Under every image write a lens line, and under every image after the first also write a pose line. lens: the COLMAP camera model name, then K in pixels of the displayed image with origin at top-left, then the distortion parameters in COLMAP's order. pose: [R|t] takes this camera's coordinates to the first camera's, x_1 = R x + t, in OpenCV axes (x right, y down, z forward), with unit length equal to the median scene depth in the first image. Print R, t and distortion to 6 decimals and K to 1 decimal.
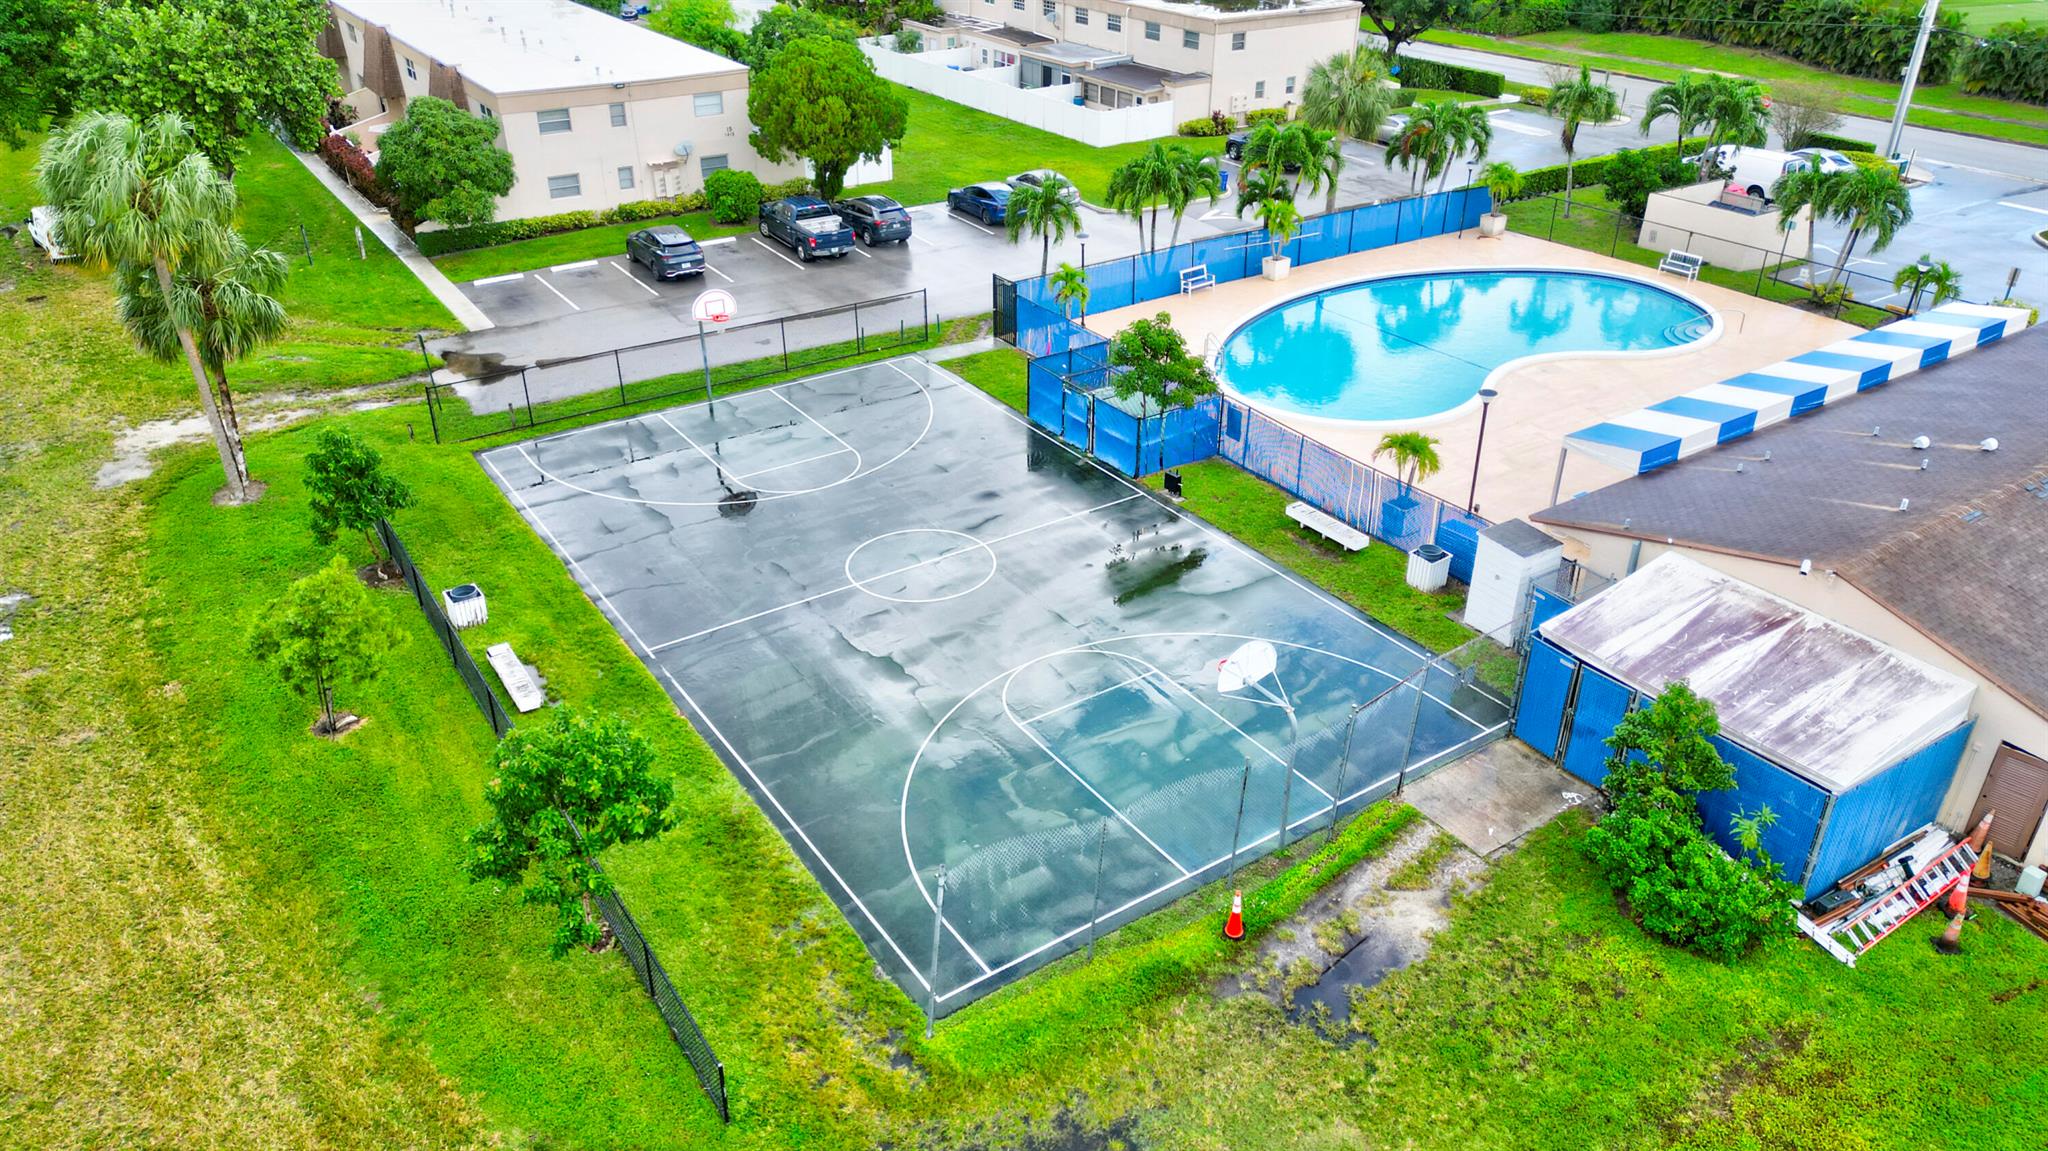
lens RADIAL K [[1447.5, 0, 1027.8], [0, 1447.5, 575.7], [0, 0, 1]] dist [0.066470, -0.051086]
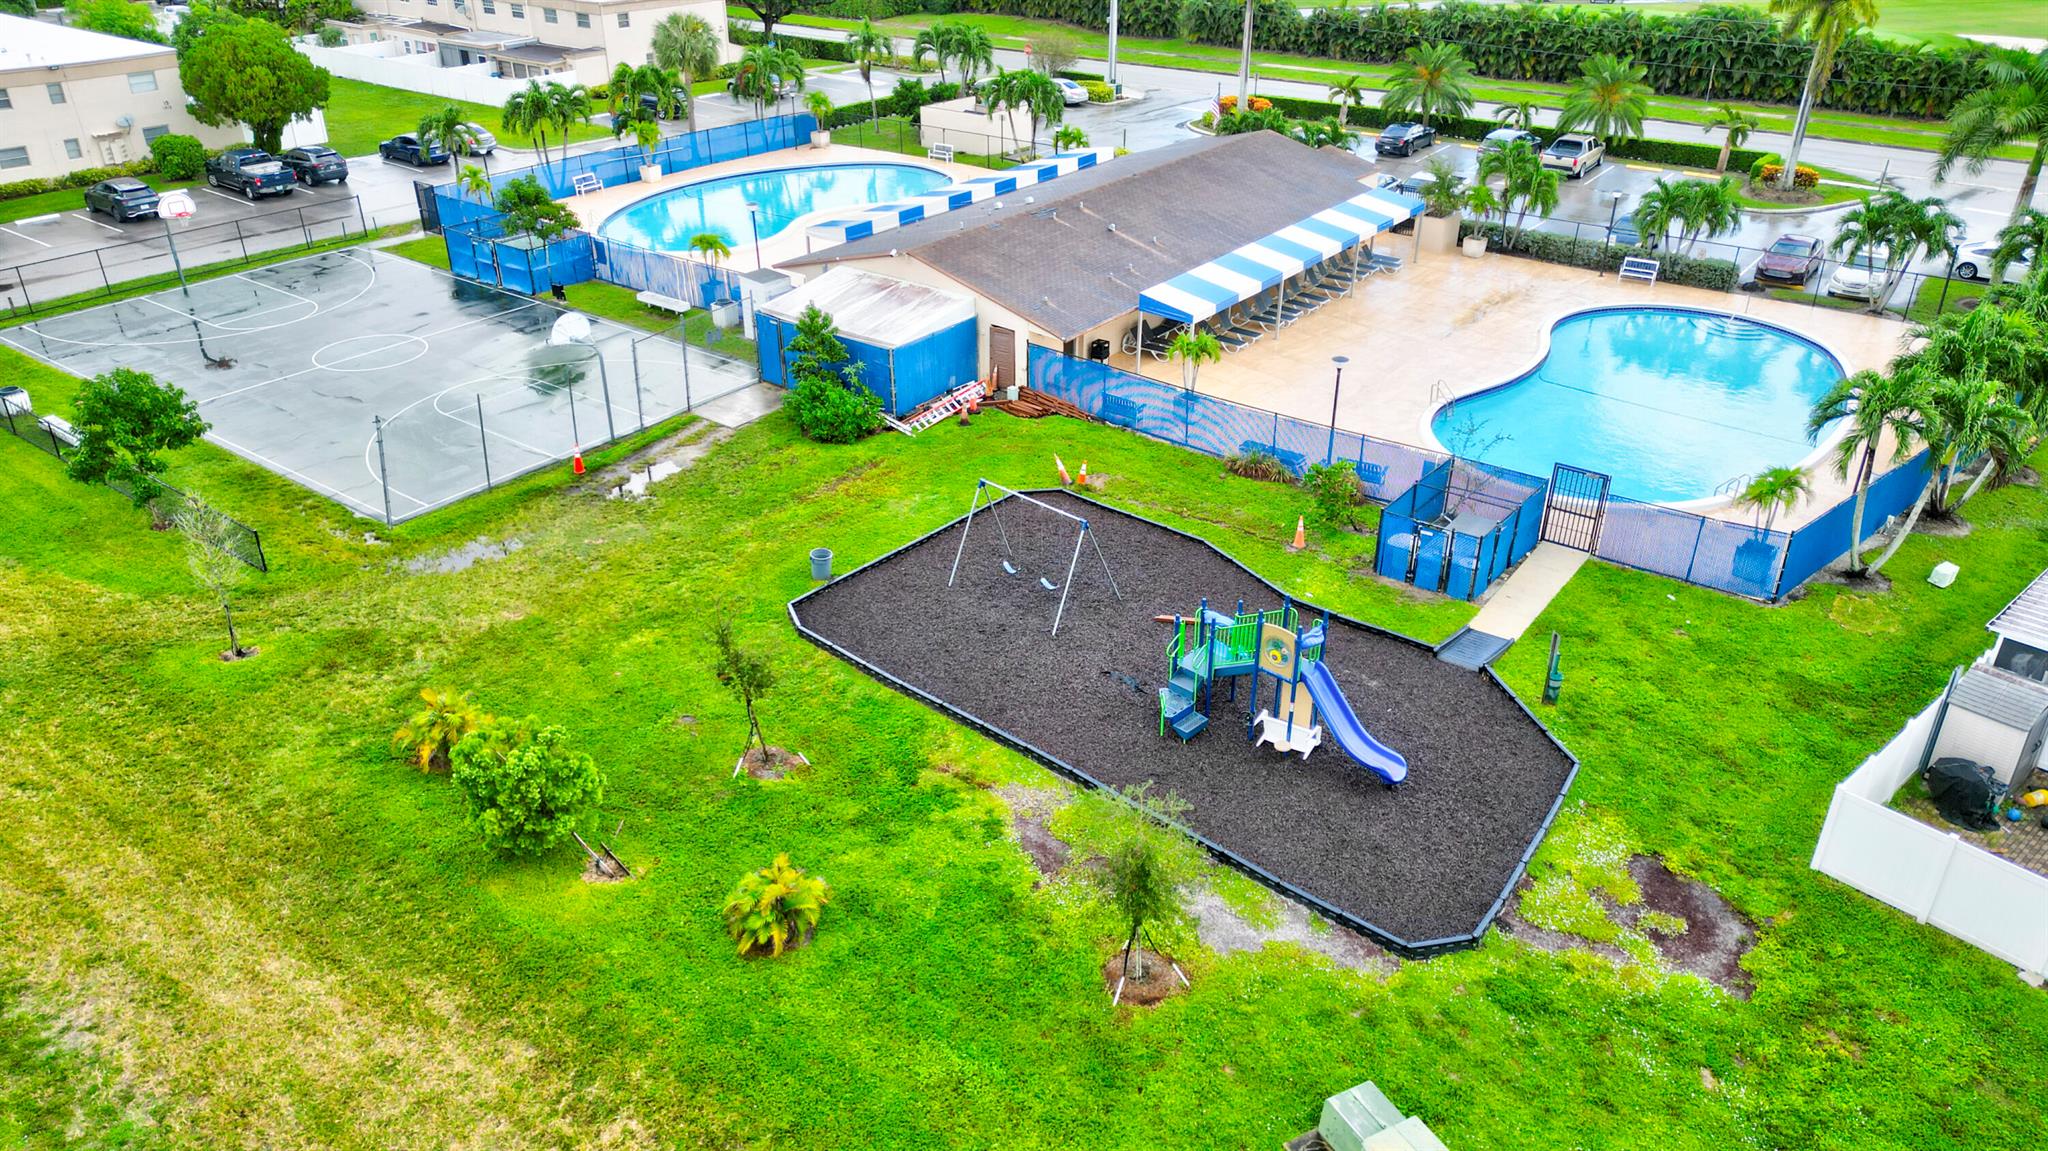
lens RADIAL K [[1447.5, 0, 1034.3], [0, 1447.5, 580.6], [0, 0, 1]] dist [0.066470, -0.051086]
pose [[0.944656, -0.158958, 0.286978, 0.055113], [0.162650, 0.986622, 0.011094, 0.181065], [-0.284903, 0.036197, 0.957873, -0.333218]]
